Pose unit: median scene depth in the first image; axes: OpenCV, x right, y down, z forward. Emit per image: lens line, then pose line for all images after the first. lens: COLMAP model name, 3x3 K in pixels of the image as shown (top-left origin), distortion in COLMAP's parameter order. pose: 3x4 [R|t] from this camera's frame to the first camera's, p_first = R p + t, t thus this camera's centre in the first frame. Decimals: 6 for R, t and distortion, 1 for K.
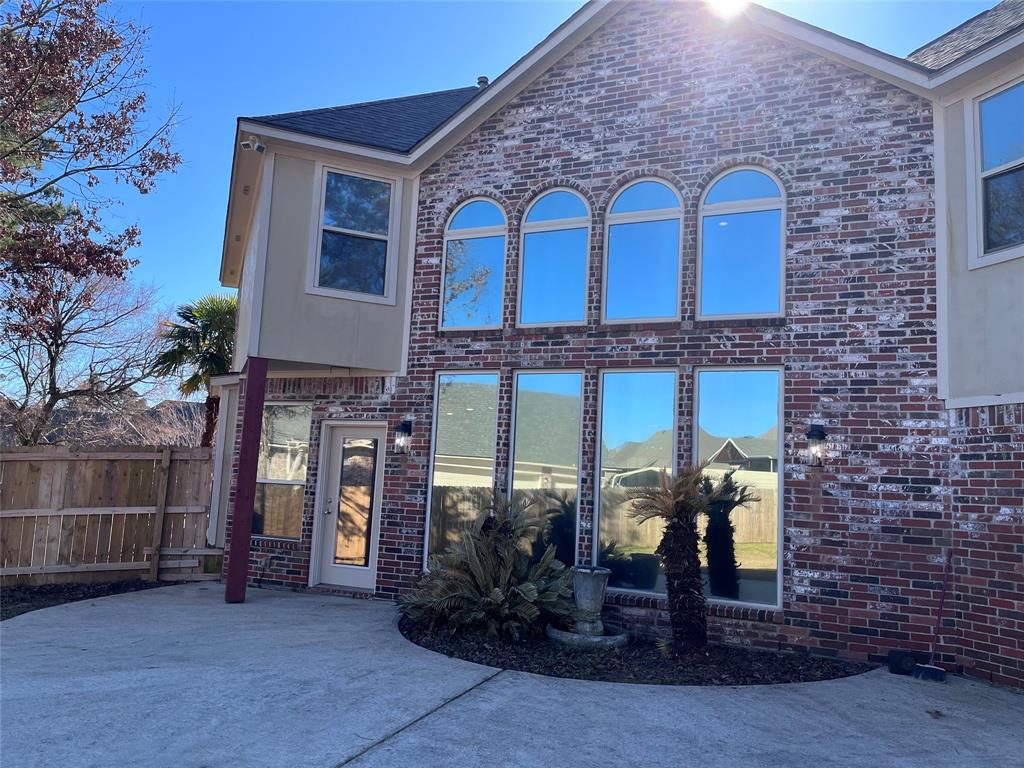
lens RADIAL K [[772.7, 0, 512.5], [0, 772.7, 388.2], [0, 0, 1]] dist [0.060217, -0.084288]
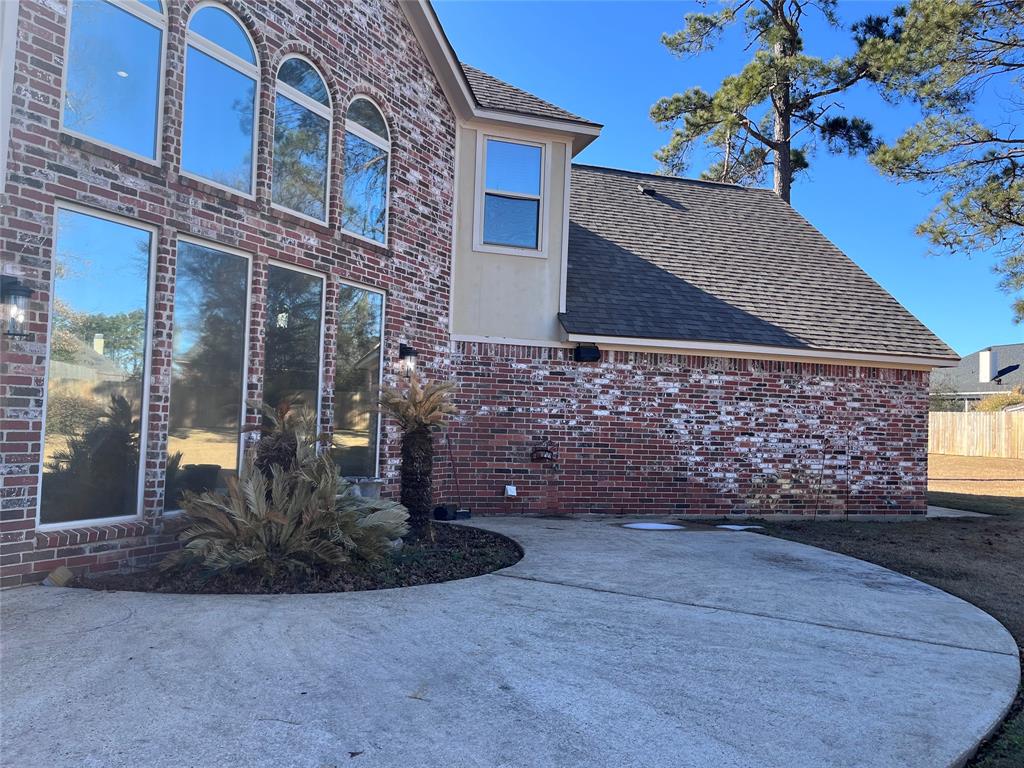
lens RADIAL K [[772.7, 0, 512.2], [0, 772.7, 387.7], [0, 0, 1]] dist [0.060217, -0.084288]
pose [[0.060736, -0.004924, 0.998142, -0.830814], [-0.153738, 0.988009, 0.014228, 0.071183], [-0.986243, -0.154316, 0.059251, 0.732731]]
